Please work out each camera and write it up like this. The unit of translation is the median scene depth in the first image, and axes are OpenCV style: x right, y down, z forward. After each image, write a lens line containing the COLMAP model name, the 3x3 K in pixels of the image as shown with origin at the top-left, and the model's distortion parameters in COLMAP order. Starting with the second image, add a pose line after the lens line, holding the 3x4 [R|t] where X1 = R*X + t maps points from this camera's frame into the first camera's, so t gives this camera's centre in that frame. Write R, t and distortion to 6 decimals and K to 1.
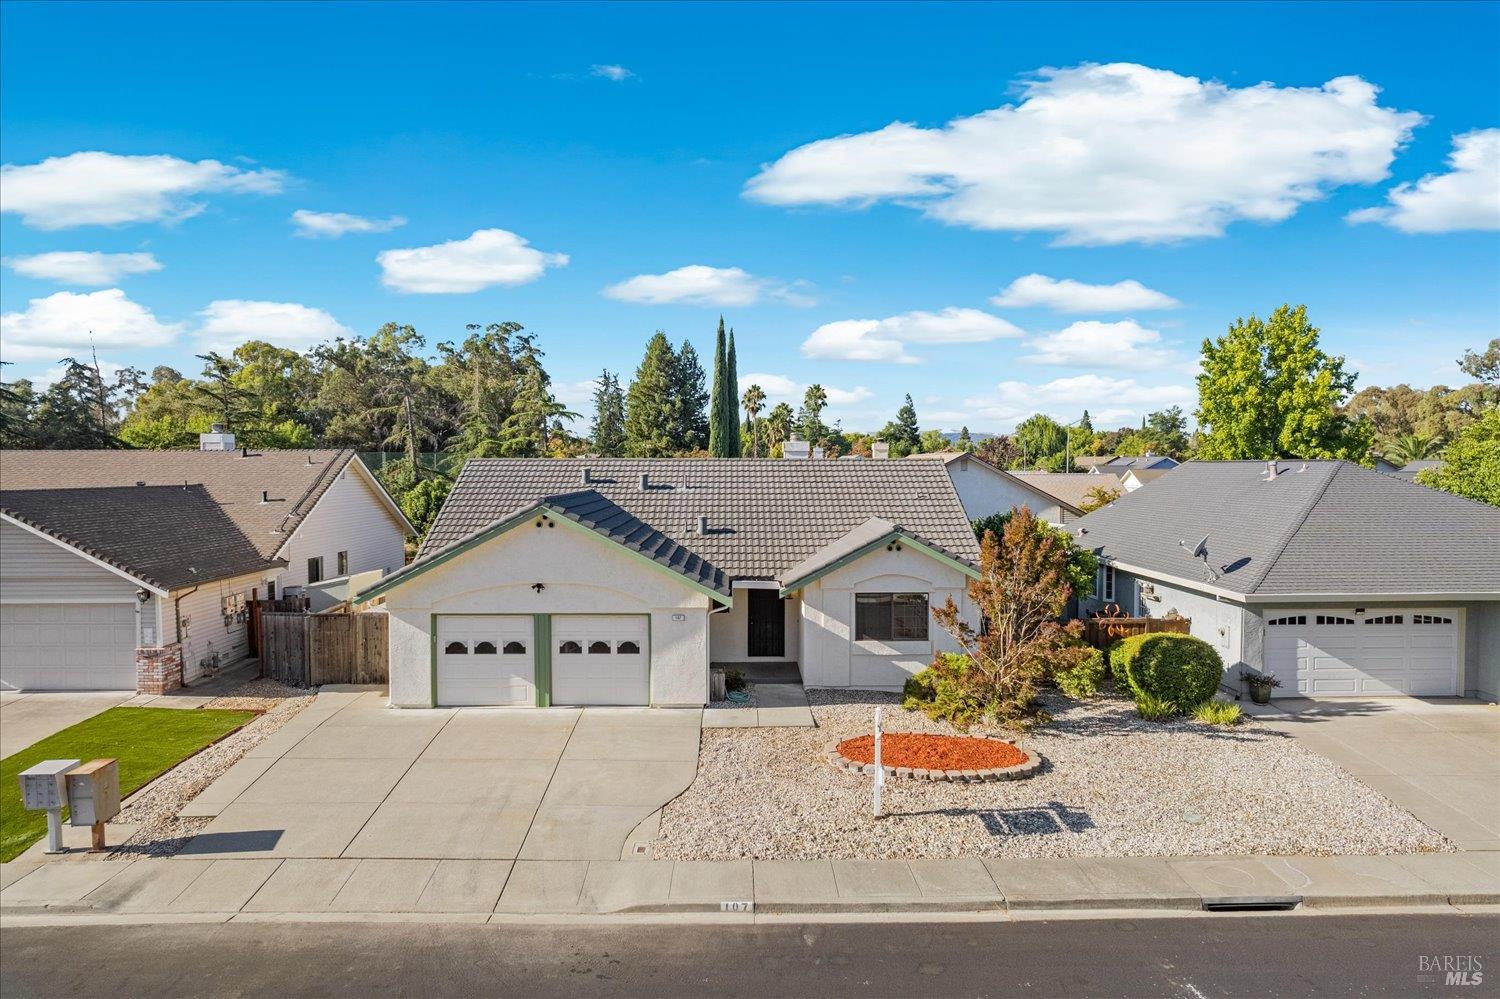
lens RADIAL K [[962.8, 0, 750.0], [0, 962.8, 499.5], [0, 0, 1]] dist [-0.045263, 0.000987]
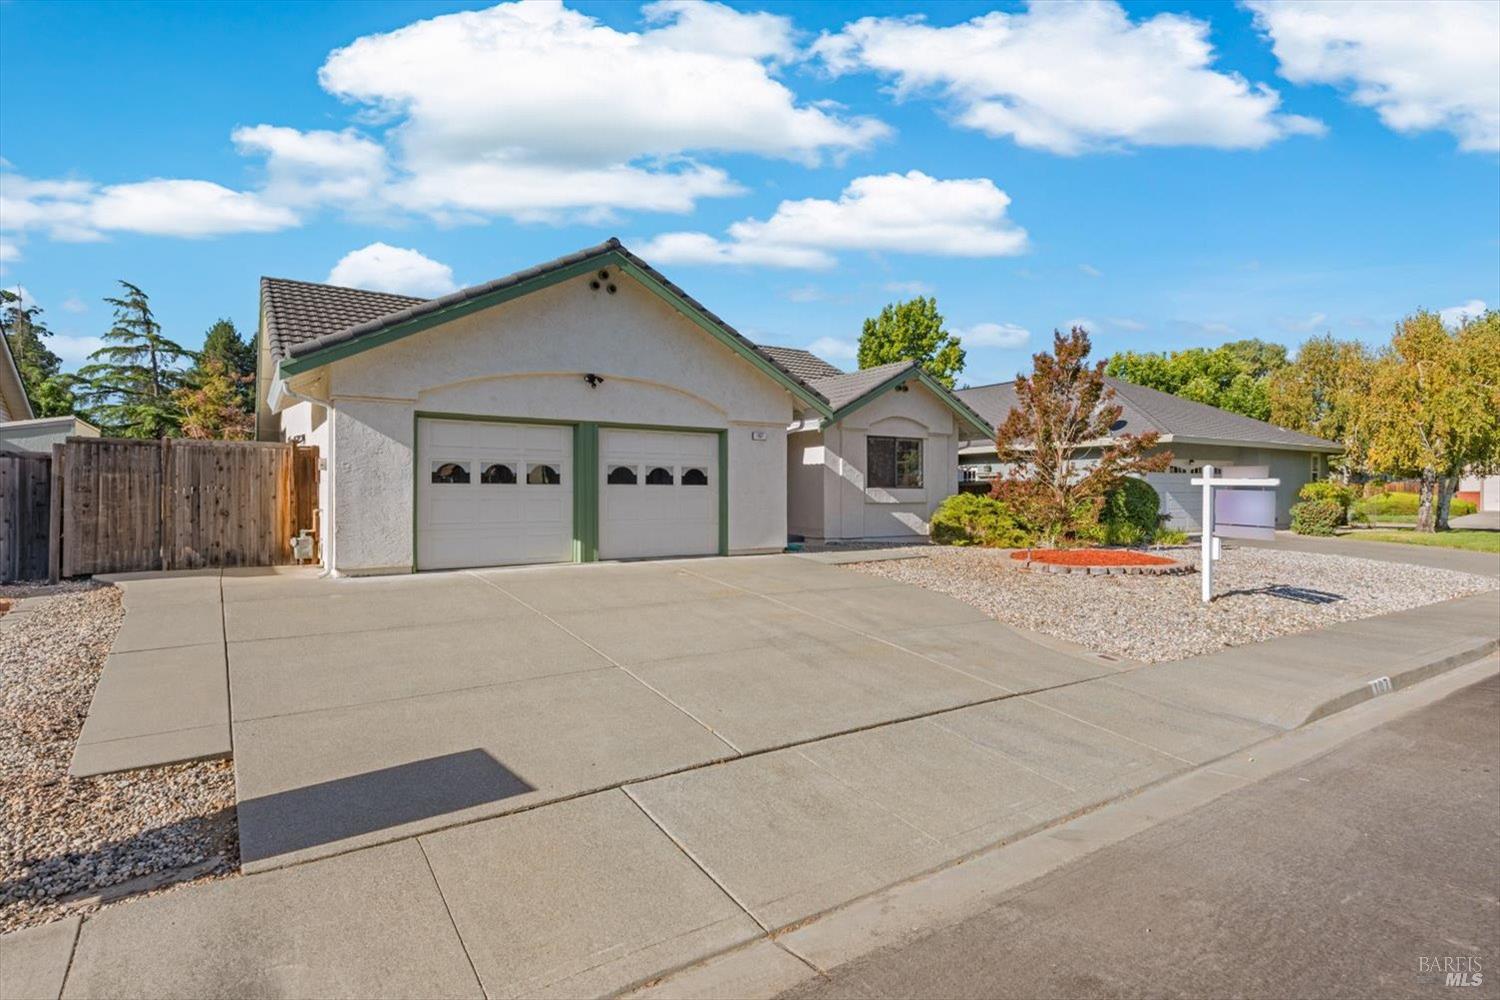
lens RADIAL K [[760.5, 0, 750.0], [0, 760.5, 500.0], [0, 0, 1]] dist [0.008713, -0.000782]
pose [[0.838654, -0.003236, 0.544655, -0.414343], [0.018859, 0.999555, -0.023100, 0.188364], [-0.544338, 0.029644, 0.838342, 0.492255]]
